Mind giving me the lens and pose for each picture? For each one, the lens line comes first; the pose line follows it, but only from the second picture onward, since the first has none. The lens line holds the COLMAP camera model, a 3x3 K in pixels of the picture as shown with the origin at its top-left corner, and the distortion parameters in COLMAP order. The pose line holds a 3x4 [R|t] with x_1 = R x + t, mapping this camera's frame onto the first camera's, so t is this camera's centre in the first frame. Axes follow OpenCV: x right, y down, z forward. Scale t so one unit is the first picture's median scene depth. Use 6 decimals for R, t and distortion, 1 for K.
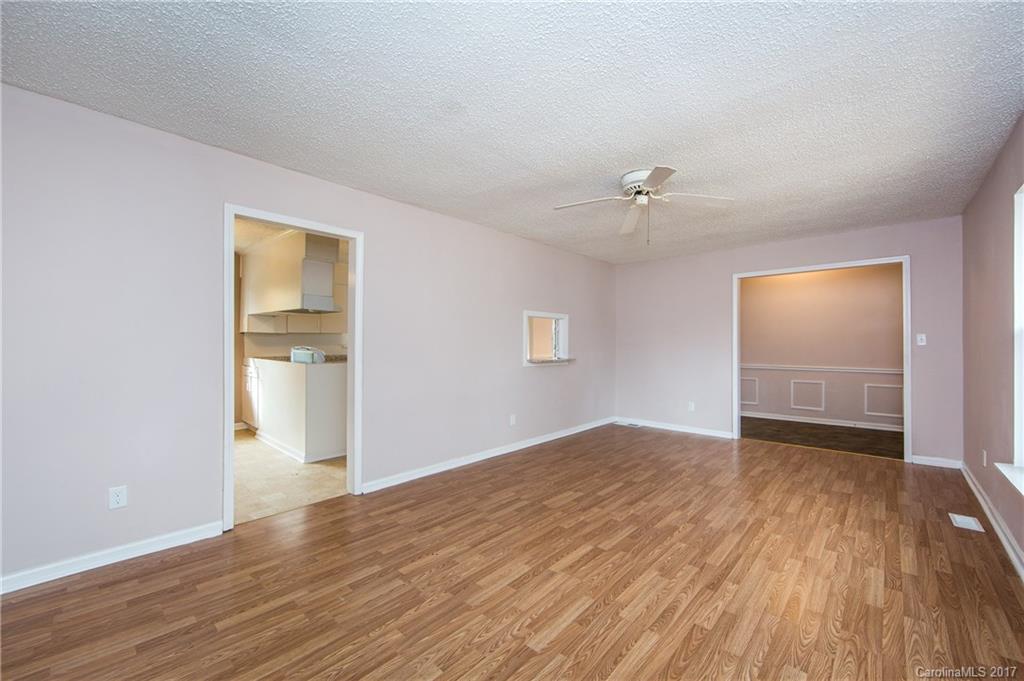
lens RADIAL K [[422.7, 0, 506.3], [0, 422.7, 337.4], [0, 0, 1]] dist [-0.003365, -0.000556]
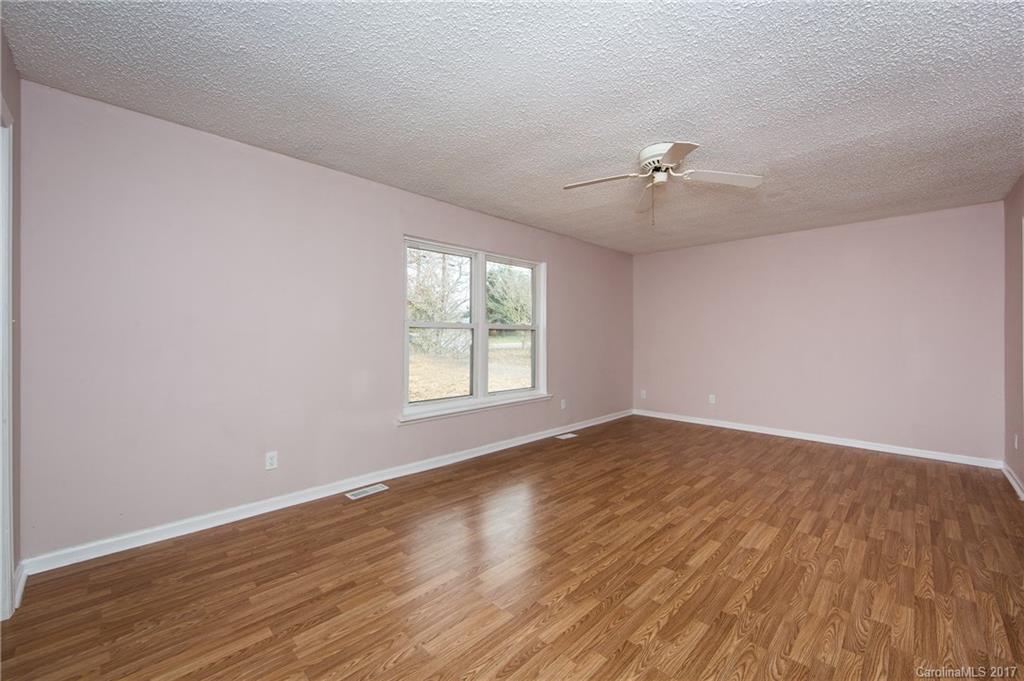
lens RADIAL K [[387.6, 0, 517.8], [0, 387.6, 339.1], [0, 0, 1]] dist [-0.002974, -0.000302]
pose [[-0.999386, -0.004457, 0.034761, 0.589878], [-0.004635, 0.999976, -0.005052, 0.028076], [-0.034737, -0.005210, -0.999383, 1.834300]]
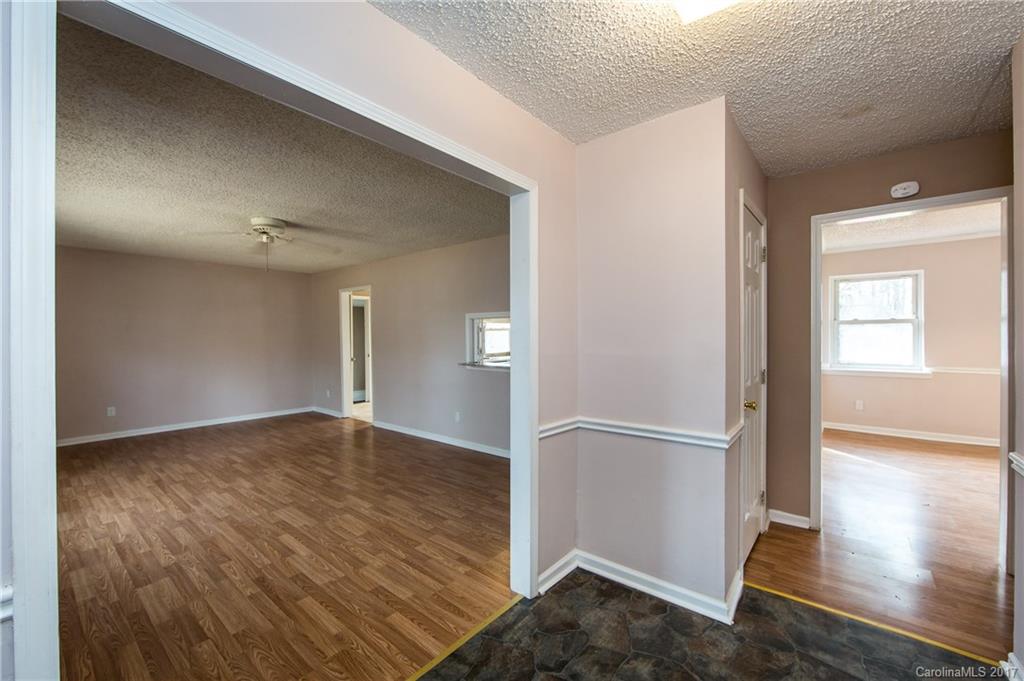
lens RADIAL K [[422.7, 0, 506.3], [0, 422.7, 337.4], [0, 0, 1]] dist [-0.003365, -0.000556]
pose [[0.029795, 0.001713, -0.999555, 1.559087], [0.019170, 0.999814, 0.002285, 0.011608], [0.999372, -0.019230, 0.029756, 1.644118]]
